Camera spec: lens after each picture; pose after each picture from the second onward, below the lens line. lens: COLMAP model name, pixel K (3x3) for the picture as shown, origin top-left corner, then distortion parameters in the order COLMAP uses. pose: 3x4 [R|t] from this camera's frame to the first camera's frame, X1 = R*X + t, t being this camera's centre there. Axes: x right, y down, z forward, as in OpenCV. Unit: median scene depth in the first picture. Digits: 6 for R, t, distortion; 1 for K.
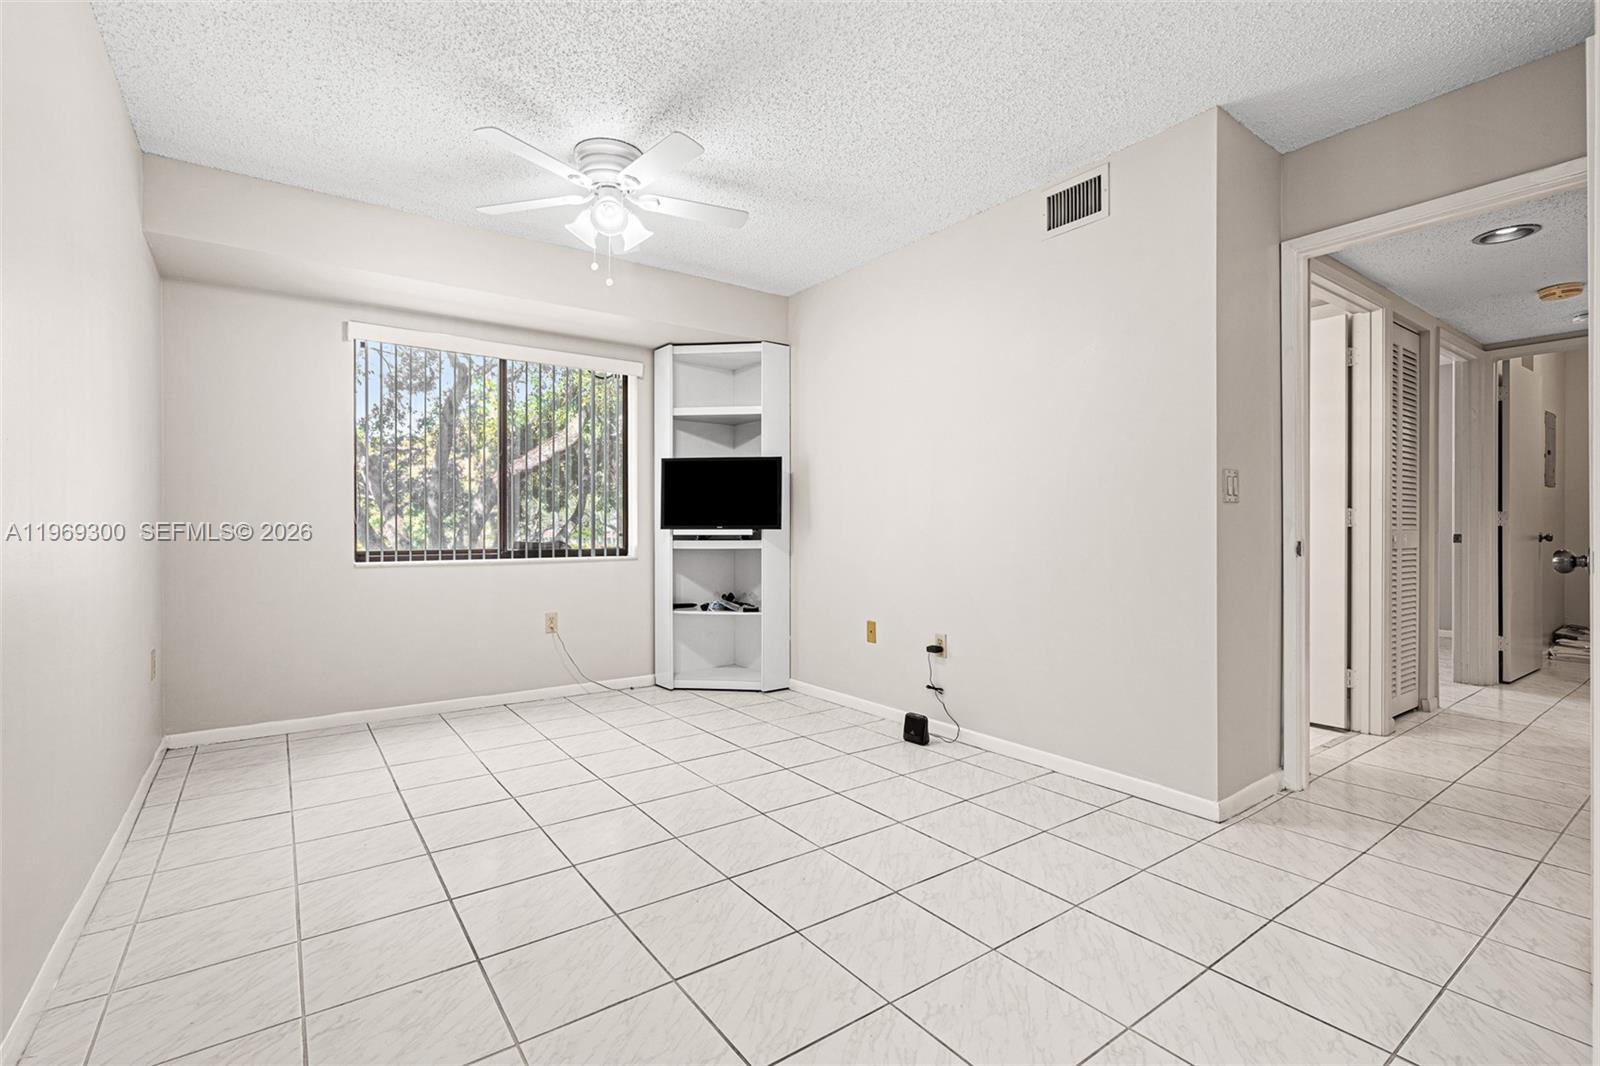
lens RADIAL K [[732.6, 0, 796.8], [0, 732.6, 525.2], [0, 0, 1]] dist [0.002142, -0.000014]
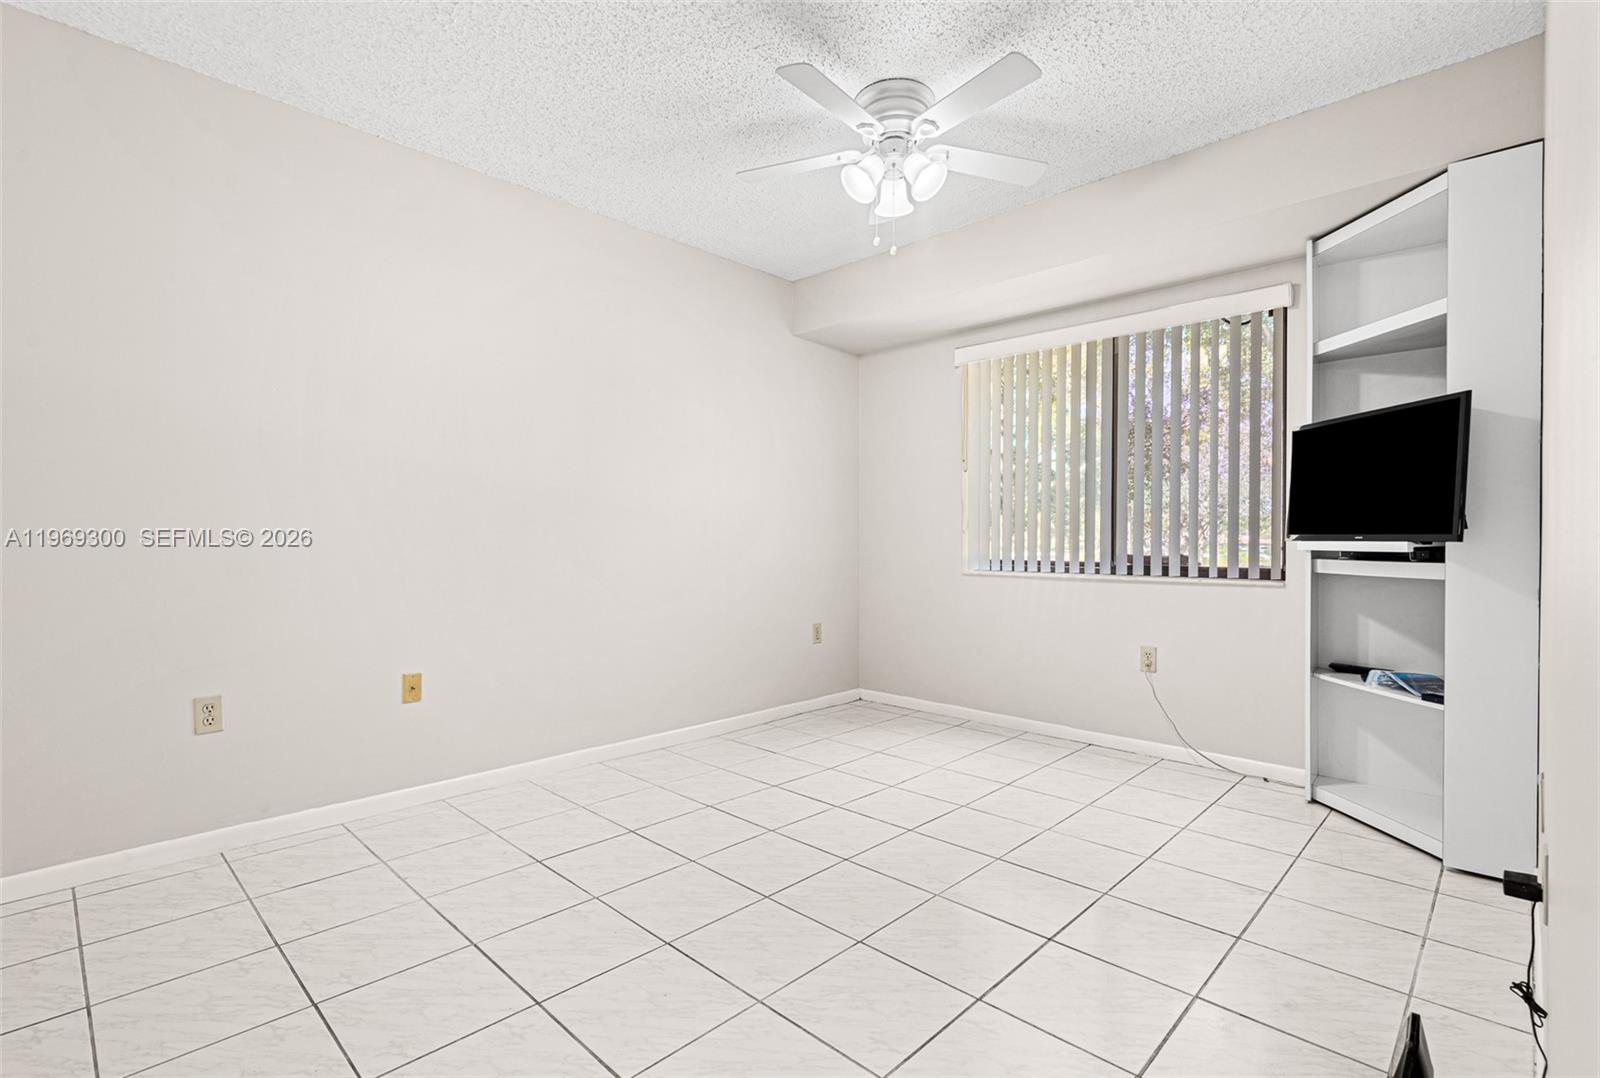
lens RADIAL K [[757.1, 0, 800.0], [0, 757.1, 539.0], [0, 0, 1]] dist [-0.001316, -0.000081]
pose [[0.169175, 0.002056, -0.985584, 0.389156], [0.006603, 0.999973, 0.003219, -0.000290], [0.985564, -0.007052, 0.169157, 0.478993]]
